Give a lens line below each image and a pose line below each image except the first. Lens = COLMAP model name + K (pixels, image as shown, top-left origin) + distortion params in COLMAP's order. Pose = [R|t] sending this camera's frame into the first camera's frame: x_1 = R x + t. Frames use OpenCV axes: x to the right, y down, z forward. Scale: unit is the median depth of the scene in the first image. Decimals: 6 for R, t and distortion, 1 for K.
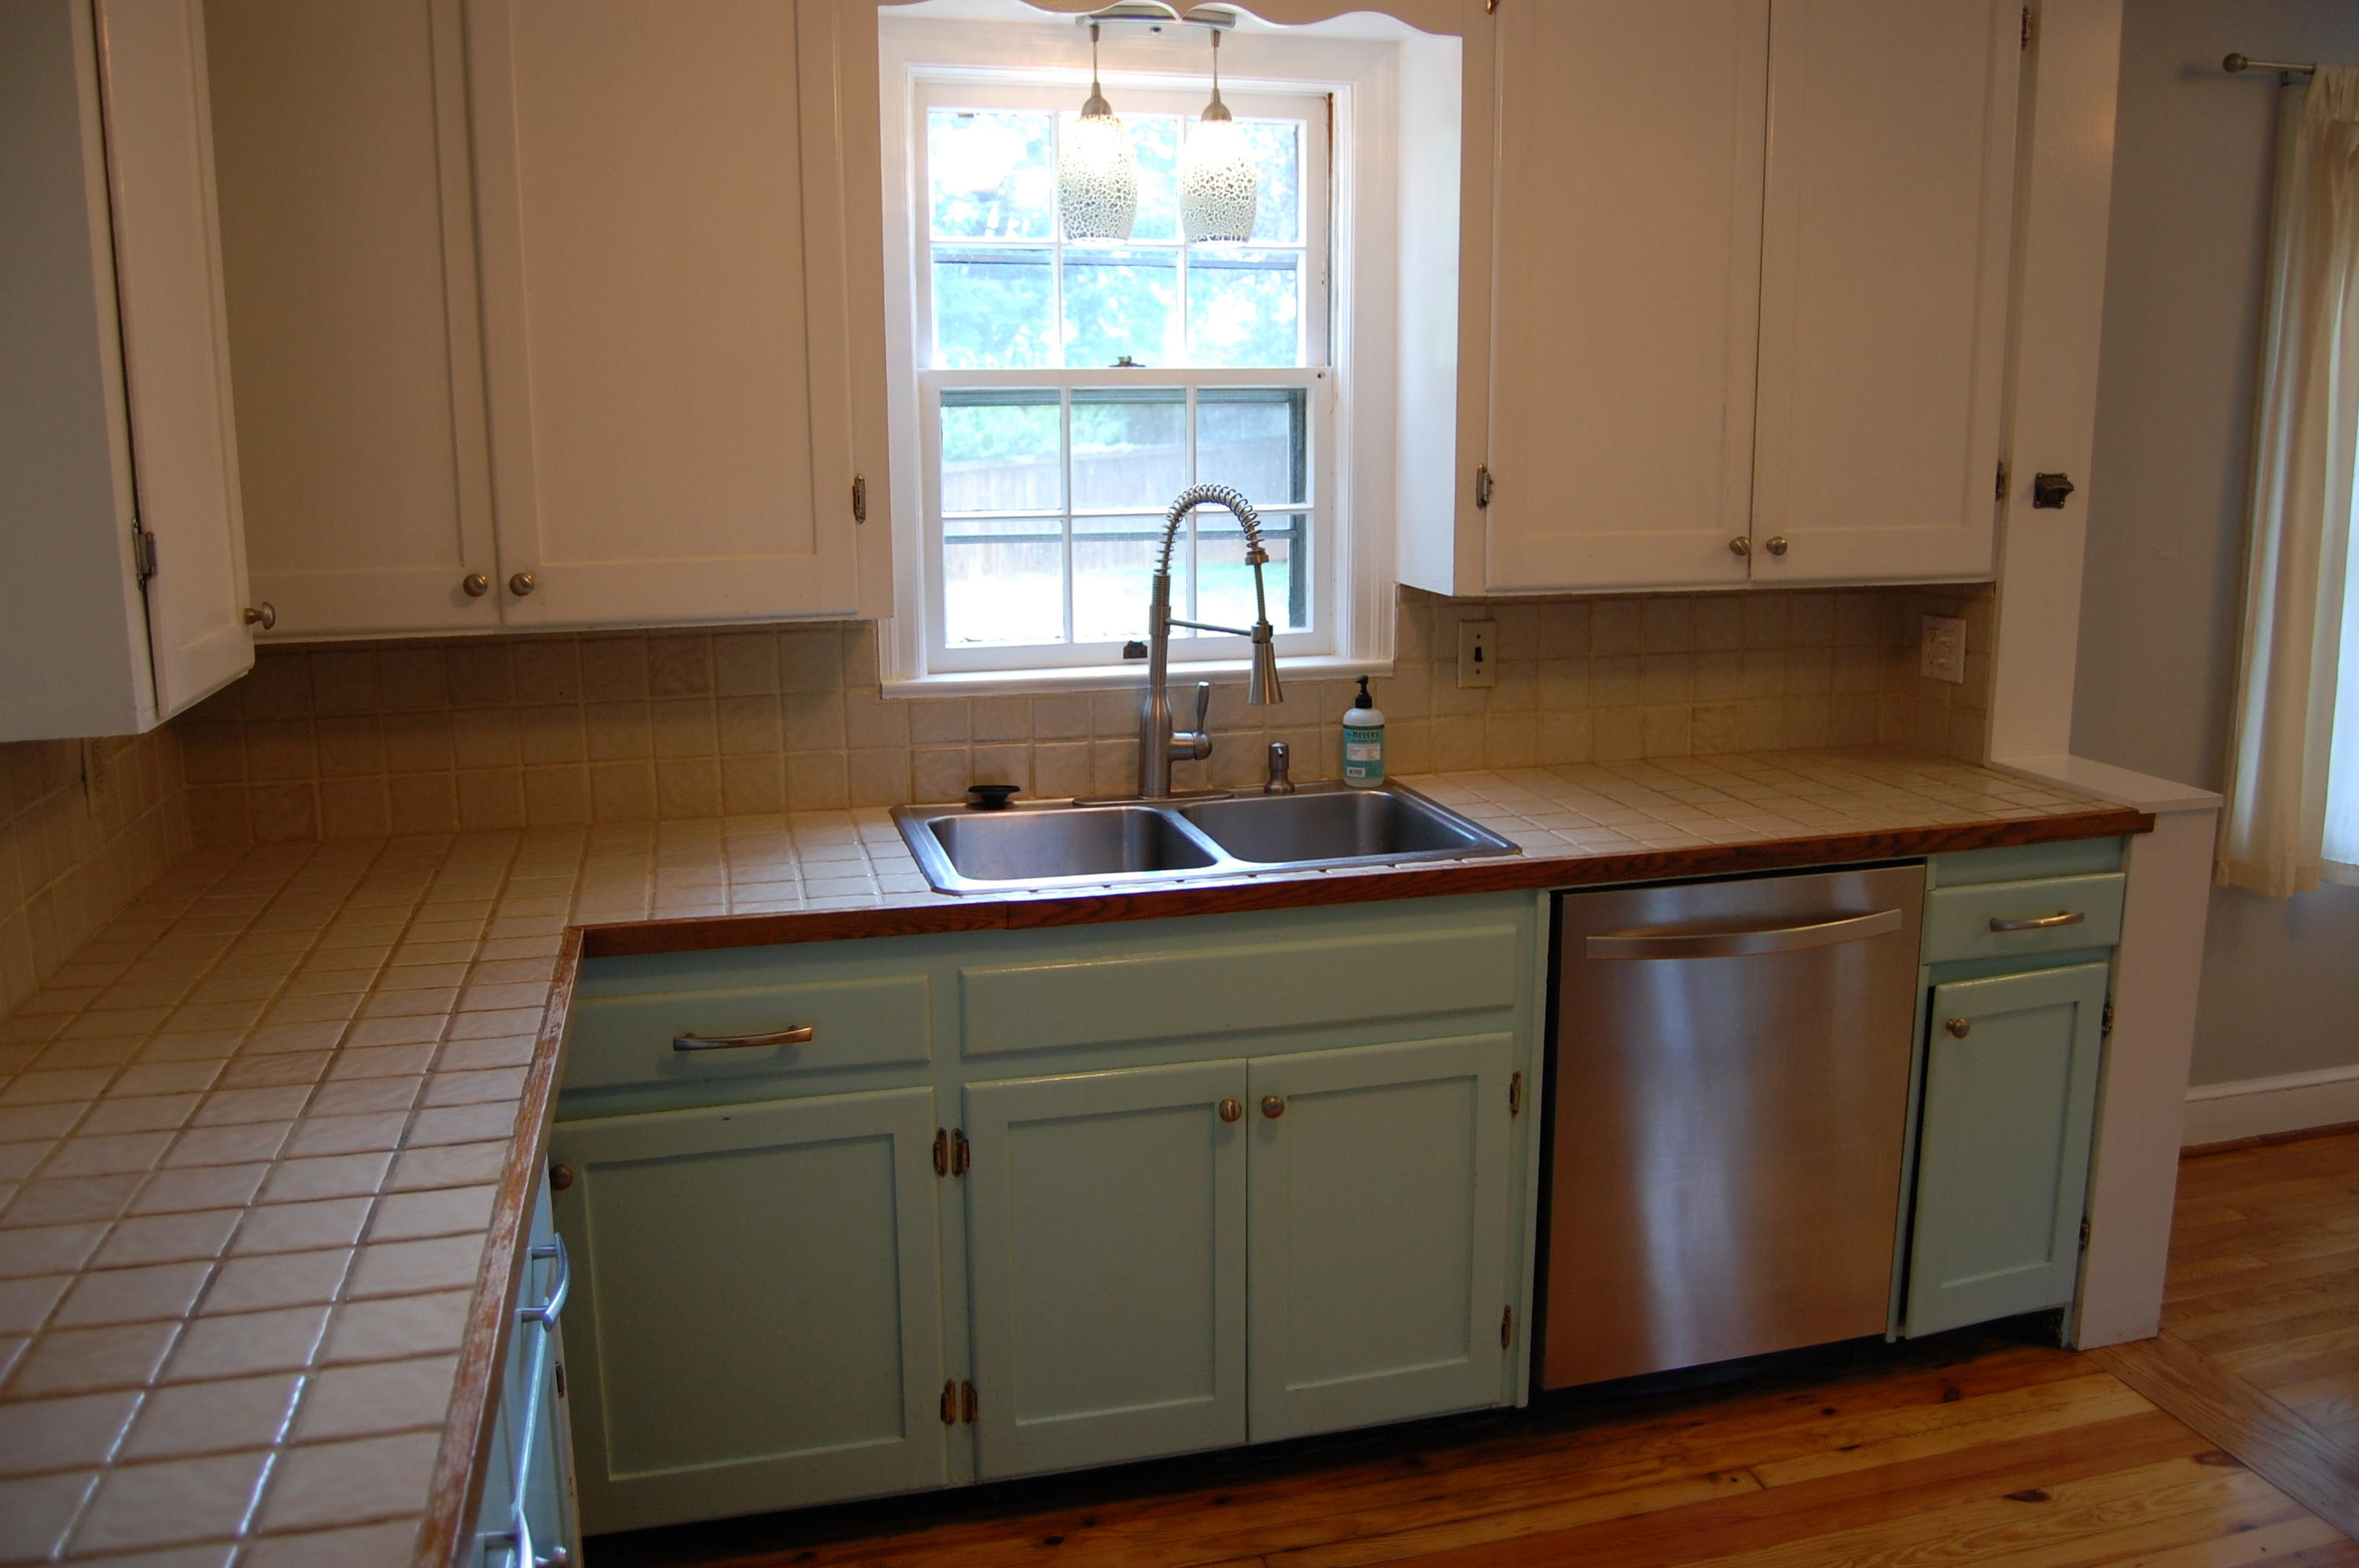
lens RADIAL K [[1857.3, 0, 1188.5], [0, 1857.3, 778.4], [0, 0, 1]] dist [-0.094891, 0.035170]
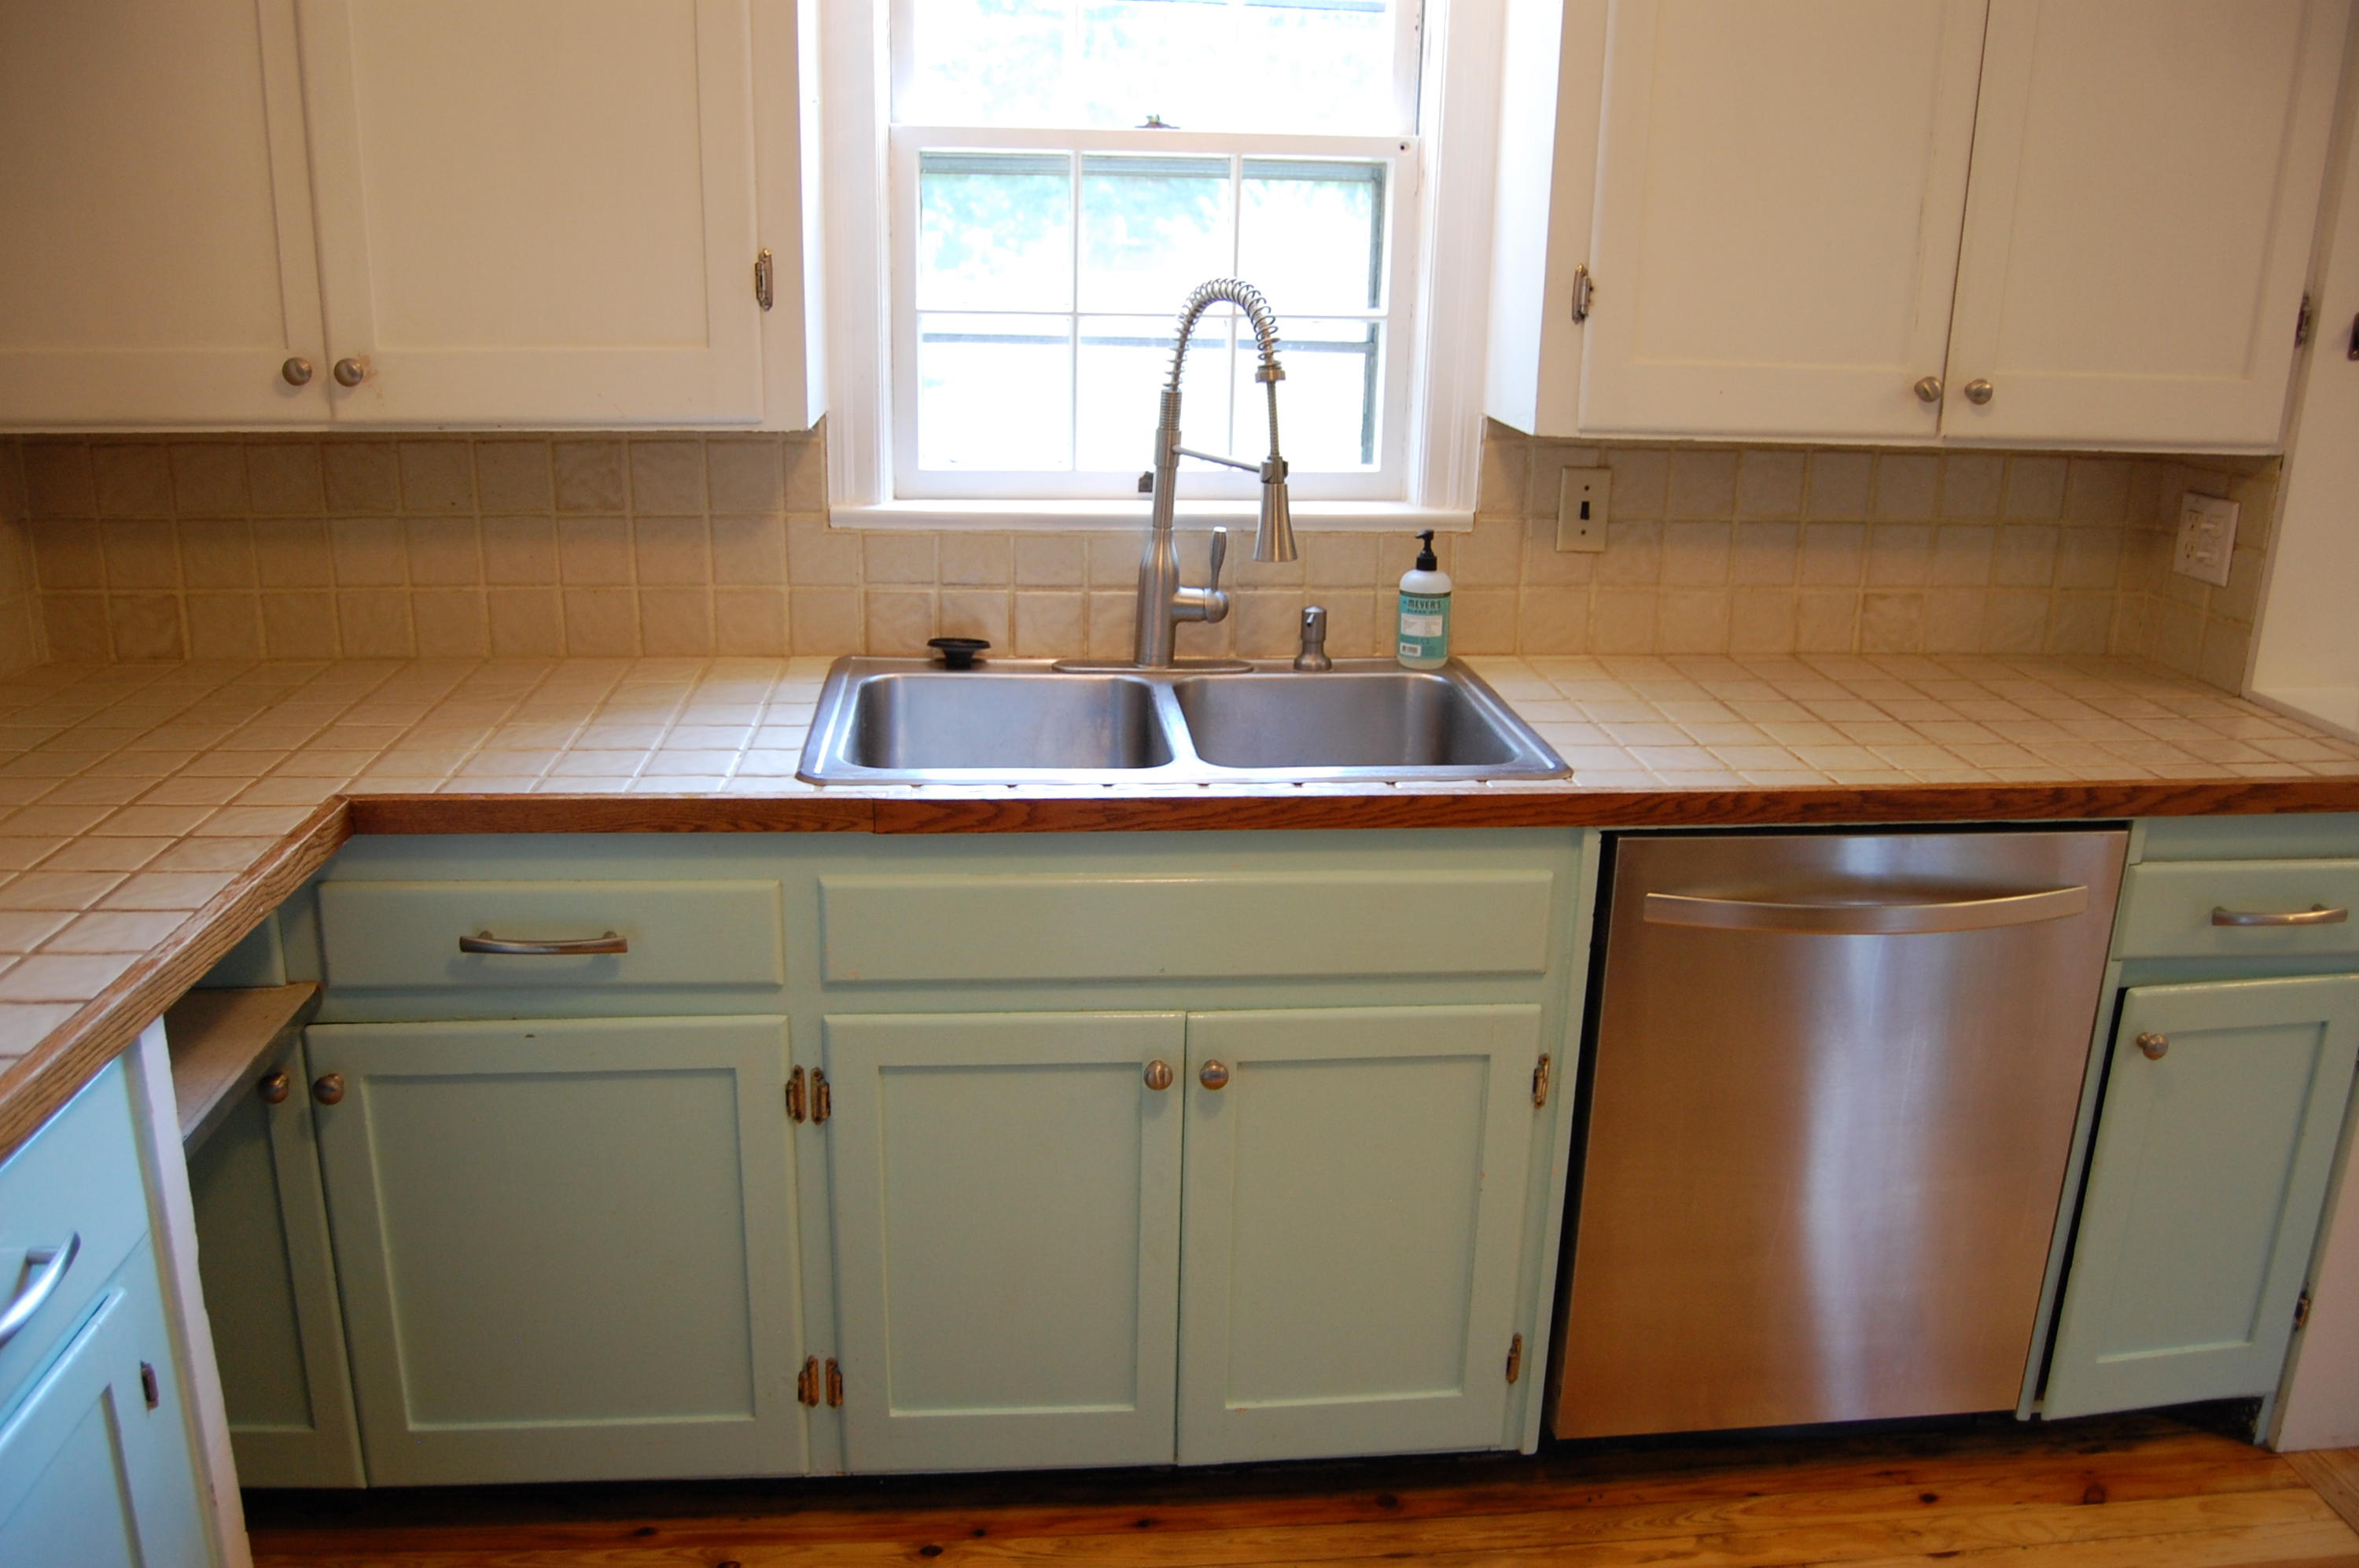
lens RADIAL K [[1857.3, 0, 1170.6], [0, 1857.3, 780.9], [0, 0, 1]] dist [-0.094891, 0.035170]
pose [[0.985611, 0.075448, -0.151257, 0.123400], [-0.059952, 0.992715, 0.104513, -0.026728], [0.158040, -0.093941, 0.982954, 0.204113]]
